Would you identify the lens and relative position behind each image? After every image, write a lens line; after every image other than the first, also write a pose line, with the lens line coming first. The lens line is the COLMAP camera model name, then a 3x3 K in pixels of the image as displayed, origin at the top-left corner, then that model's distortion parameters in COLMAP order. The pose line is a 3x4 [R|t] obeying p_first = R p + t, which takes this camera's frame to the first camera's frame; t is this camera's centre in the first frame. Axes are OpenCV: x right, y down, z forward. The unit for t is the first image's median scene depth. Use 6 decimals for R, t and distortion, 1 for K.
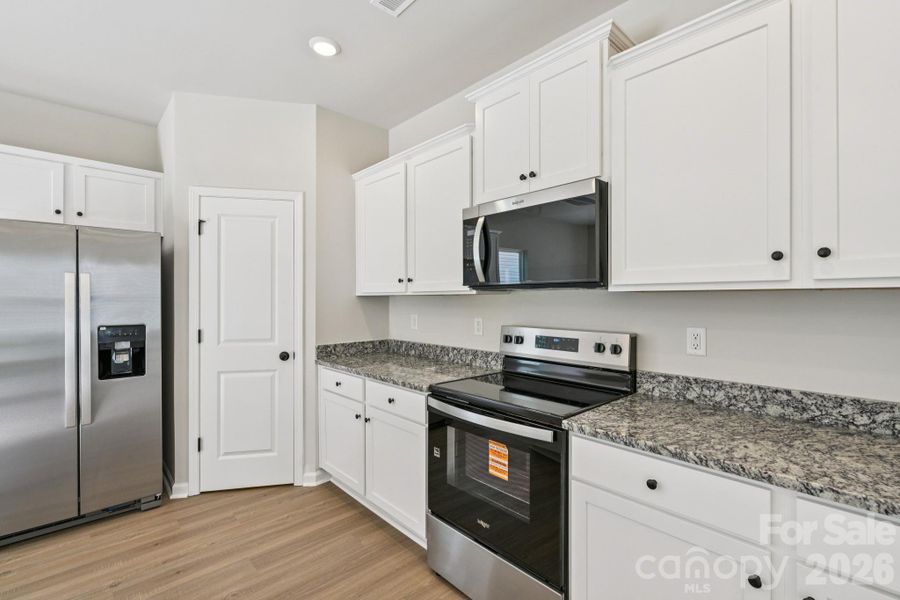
lens RADIAL K [[397.0, 0, 454.7], [0, 397.0, 300.4], [0, 0, 1]] dist [-0.005476, 0.001001]
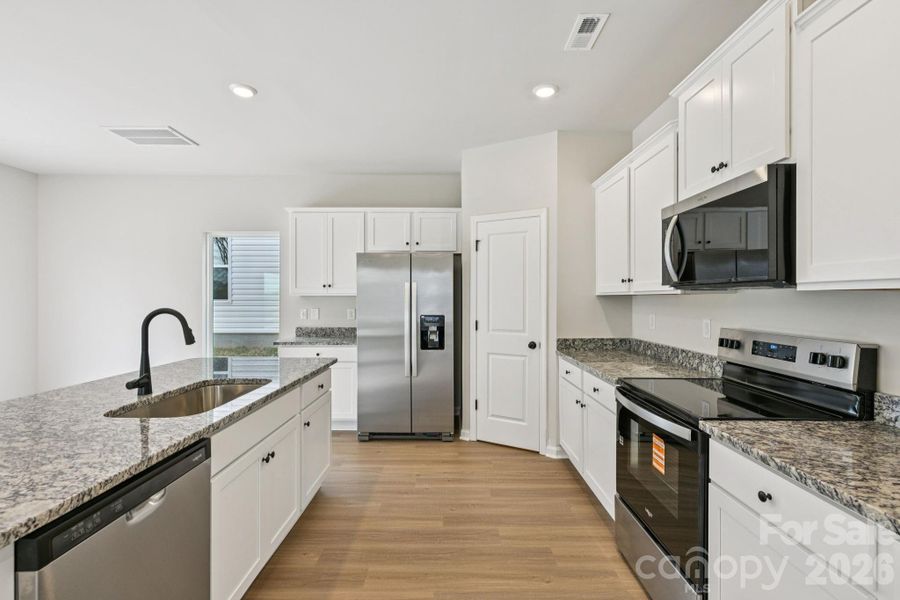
lens RADIAL K [[416.0, 0, 452.3], [0, 416.0, 298.3], [0, 0, 1]] dist [-0.001642, -0.000058]
pose [[0.727144, 0.001961, -0.686482, 0.350388], [-0.002579, 0.999997, 0.000125, -0.003237], [0.686480, 0.001680, 0.727146, -0.125376]]
